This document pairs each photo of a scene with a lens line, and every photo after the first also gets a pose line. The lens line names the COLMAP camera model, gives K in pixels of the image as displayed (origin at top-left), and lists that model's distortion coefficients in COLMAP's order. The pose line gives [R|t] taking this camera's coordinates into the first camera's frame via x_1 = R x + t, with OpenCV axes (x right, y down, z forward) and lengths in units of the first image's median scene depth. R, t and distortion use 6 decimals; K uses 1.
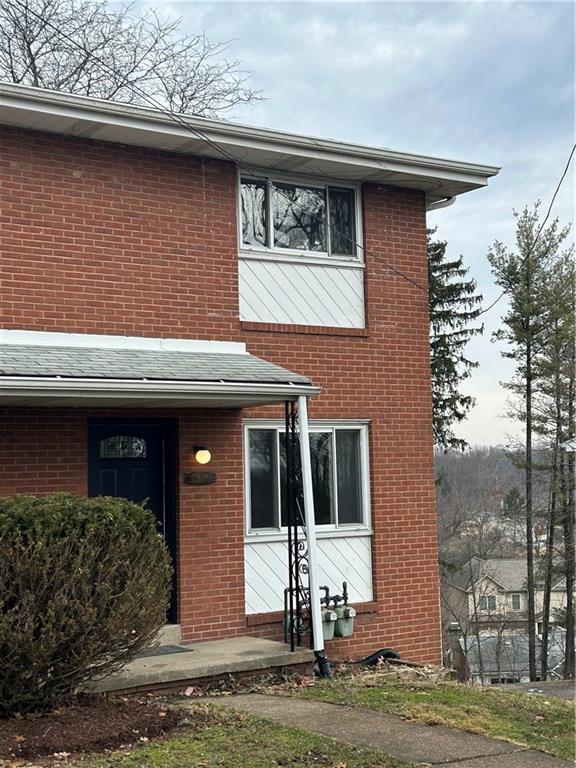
lens RADIAL K [[1172.7, 0, 288.0], [0, 1172.7, 384.0], [0, 0, 1]] dist [0.270263, -1.113259]
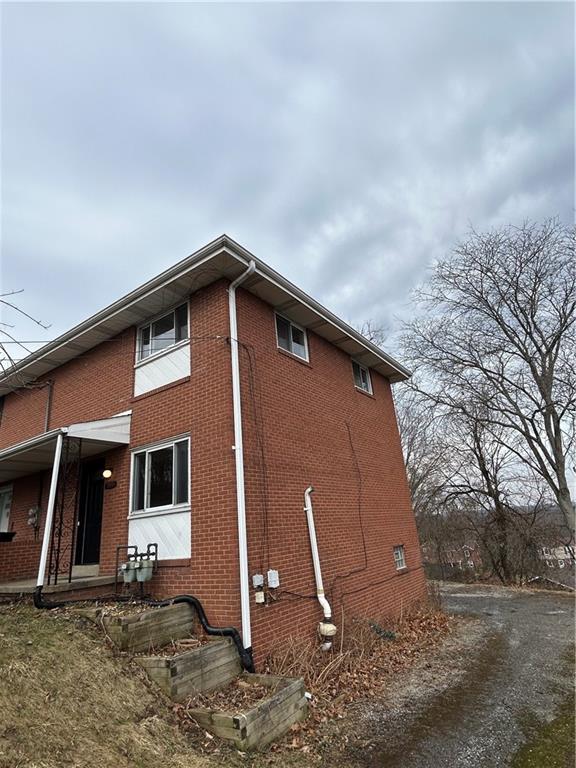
lens RADIAL K [[405.8, 0, 288.0], [0, 405.8, 384.0], [0, 0, 1]] dist [-0.001747, -0.000234]
pose [[0.350344, -0.322801, -0.879238, 0.626666], [0.151345, 0.945908, -0.286973, 0.149022], [0.924313, -0.032529, 0.380247, 0.964329]]
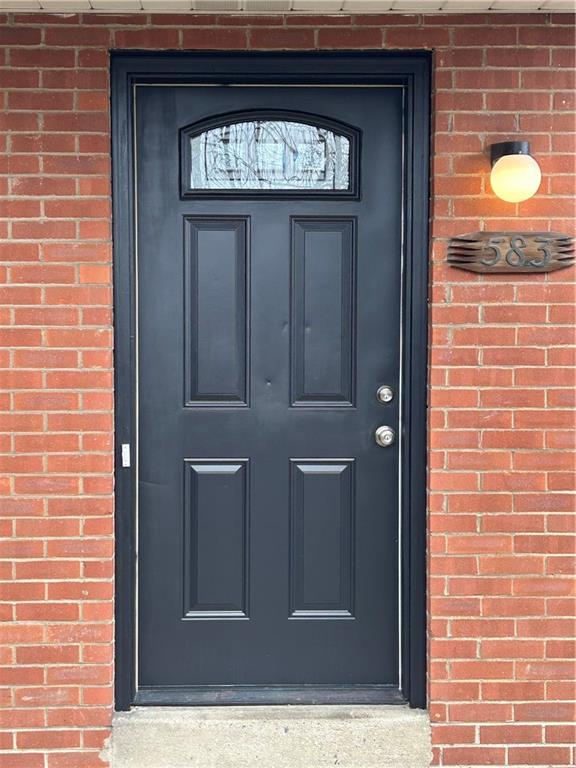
lens RADIAL K [[1172.7, 0, 288.0], [0, 1172.7, 384.0], [0, 0, 1]] dist [0.270263, -1.113259]
pose [[0.834186, 0.048913, -0.549311, 0.043431], [0.022613, 0.992187, 0.122689, 0.070436], [0.551020, -0.114767, 0.826562, 0.674126]]
